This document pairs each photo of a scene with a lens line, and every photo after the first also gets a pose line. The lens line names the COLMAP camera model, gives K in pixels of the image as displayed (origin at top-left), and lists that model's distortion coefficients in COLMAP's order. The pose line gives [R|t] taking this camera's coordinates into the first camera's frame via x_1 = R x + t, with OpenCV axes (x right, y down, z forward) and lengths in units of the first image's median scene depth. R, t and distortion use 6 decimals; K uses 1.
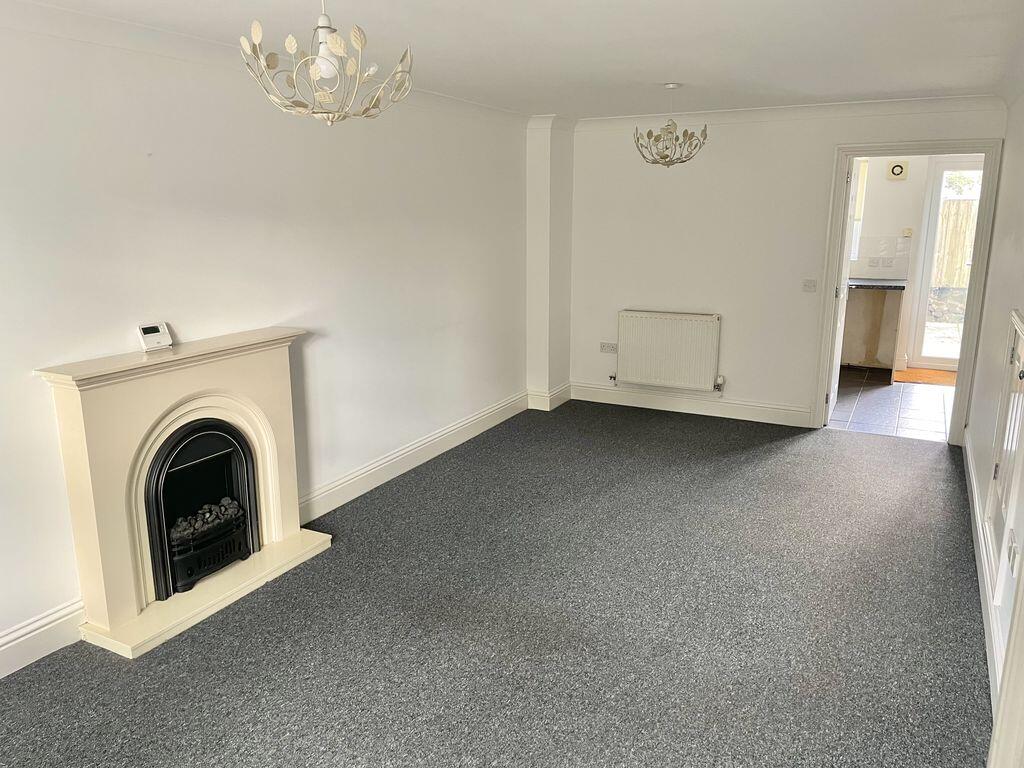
lens RADIAL K [[774.8, 0, 512.0], [0, 774.8, 384.0], [0, 0, 1]] dist [0.001057, 0.000331]
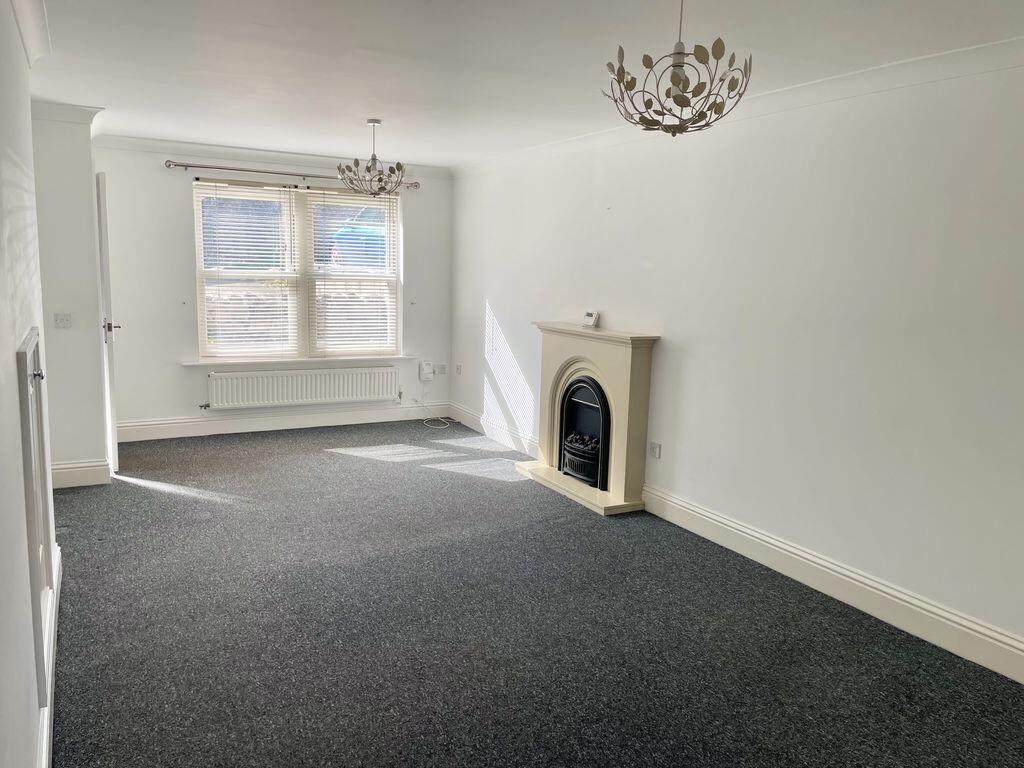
lens RADIAL K [[774.8, 0, 512.0], [0, 774.8, 384.0], [0, 0, 1]] dist [0.001057, 0.000331]
pose [[-0.567472, 0.106046, -0.816535, 0.518065], [-0.215005, 0.938183, 0.271267, -0.178573], [0.794826, 0.329496, -0.509592, 0.919564]]
